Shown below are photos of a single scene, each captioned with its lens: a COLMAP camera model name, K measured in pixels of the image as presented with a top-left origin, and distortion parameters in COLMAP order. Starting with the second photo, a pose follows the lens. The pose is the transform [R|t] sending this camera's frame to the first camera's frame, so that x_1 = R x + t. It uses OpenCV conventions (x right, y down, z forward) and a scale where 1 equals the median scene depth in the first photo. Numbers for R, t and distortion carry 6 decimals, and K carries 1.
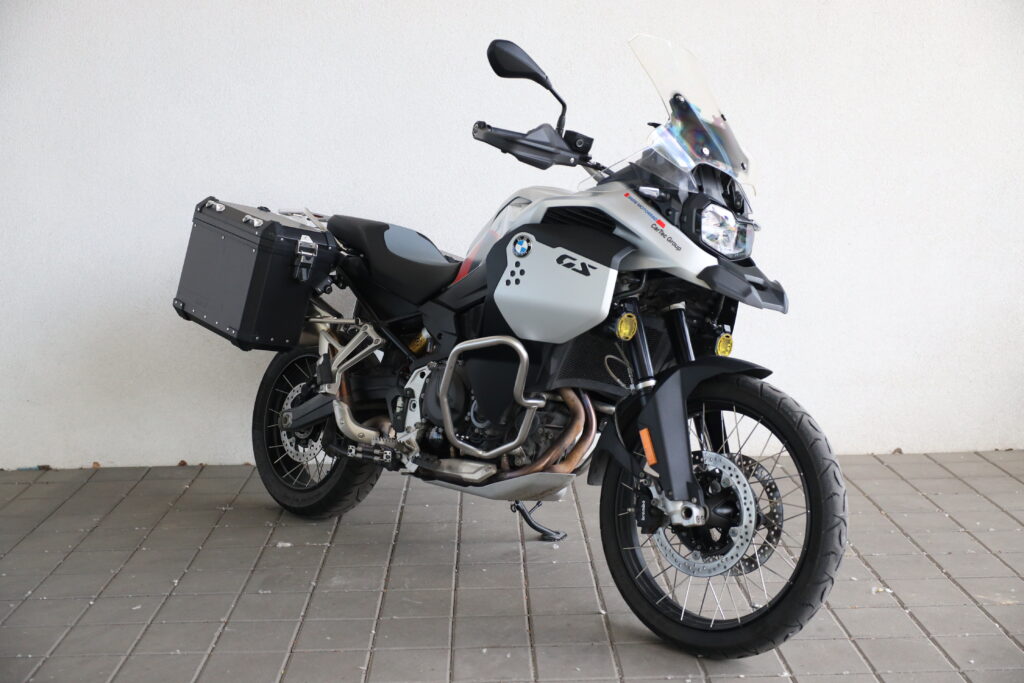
lens RADIAL K [[1234.7, 0, 512.0], [0, 1234.7, 341.5], [0, 0, 1]] dist [0.002305, 0.001191]
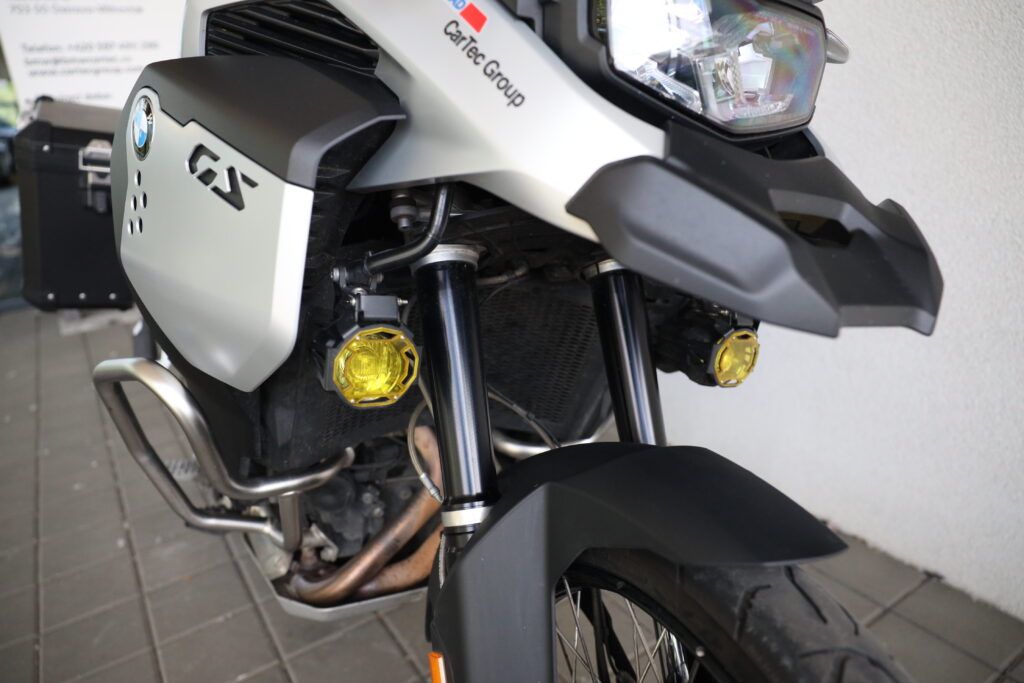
lens RADIAL K [[652.5, 0, 512.0], [0, 652.5, 341.5], [0, 0, 1]] dist [-0.000321, 0.000442]
pose [[0.962747, 0.031060, -0.268613, 0.173250], [0.020723, 0.981985, 0.187821, -0.049420], [0.269607, -0.186391, 0.944759, 0.845901]]
